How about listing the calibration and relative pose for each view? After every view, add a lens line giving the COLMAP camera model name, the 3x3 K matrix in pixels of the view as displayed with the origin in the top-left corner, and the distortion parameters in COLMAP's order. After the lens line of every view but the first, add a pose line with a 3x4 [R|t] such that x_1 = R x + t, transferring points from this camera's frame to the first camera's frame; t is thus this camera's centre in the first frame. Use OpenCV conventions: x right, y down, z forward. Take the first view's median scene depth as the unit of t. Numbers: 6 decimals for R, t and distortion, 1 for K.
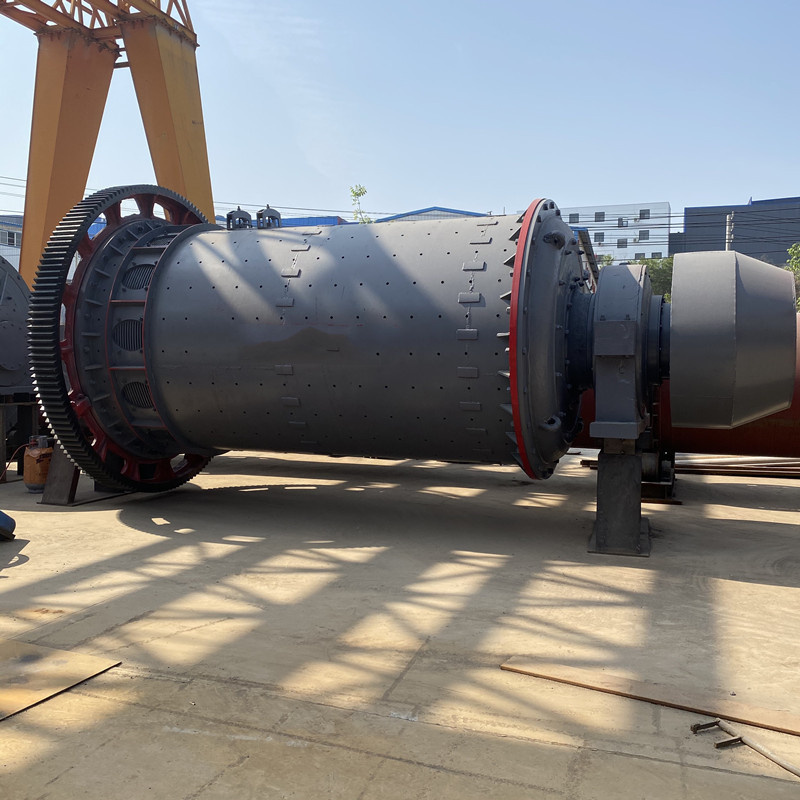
lens RADIAL K [[947.6, 0, 400.0], [0, 947.6, 400.0], [0, 0, 1]] dist [0.120483, -0.355236]
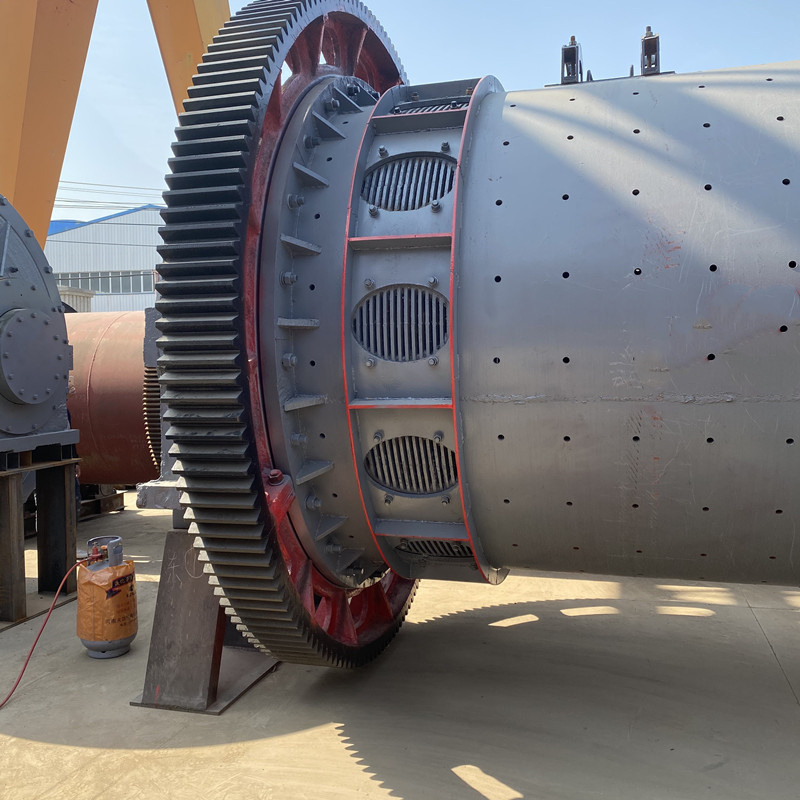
lens RADIAL K [[919.2, 0, 400.0], [0, 919.2, 400.0], [0, 0, 1]] dist [0.137614, -0.335619]
pose [[0.996279, -0.026593, 0.081985, -0.309755], [0.026712, 0.999643, -0.000357, -0.034326], [-0.081947, 0.002546, 0.996633, 0.599983]]
